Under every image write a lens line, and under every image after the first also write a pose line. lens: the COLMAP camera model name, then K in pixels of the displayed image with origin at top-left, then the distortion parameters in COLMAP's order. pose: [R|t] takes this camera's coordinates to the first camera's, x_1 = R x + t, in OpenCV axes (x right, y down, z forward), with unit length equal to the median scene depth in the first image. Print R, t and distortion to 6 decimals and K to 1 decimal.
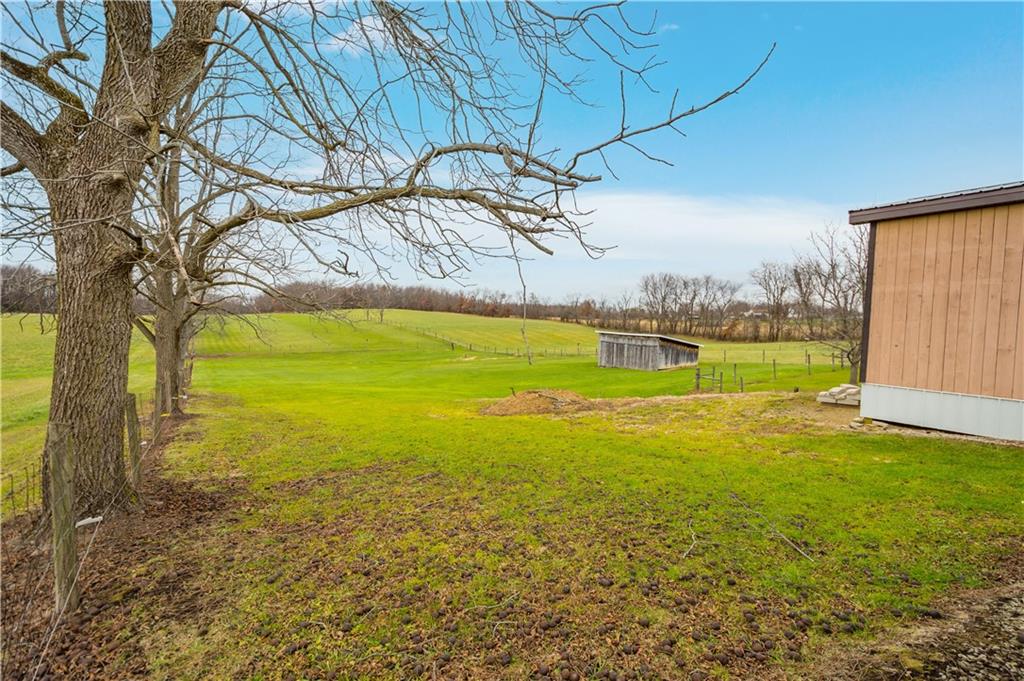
lens RADIAL K [[464.0, 0, 512.0], [0, 464.0, 340.5], [0, 0, 1]] dist [0.000910, 0.000129]
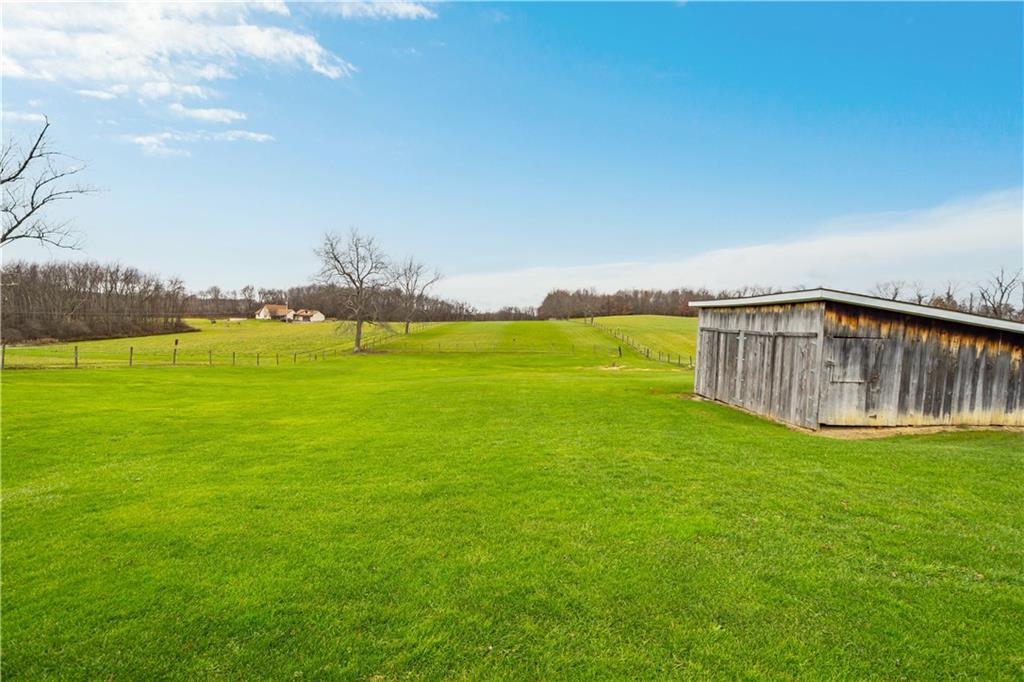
lens RADIAL K [[464.0, 0, 512.0], [0, 464.0, 341.0], [0, 0, 1]] dist [0.000910, 0.000129]
pose [[0.809738, 0.020968, -0.586416, 0.315123], [-0.035526, 0.999280, -0.013325, 0.024183], [0.585715, 0.031622, 0.809900, 0.661055]]
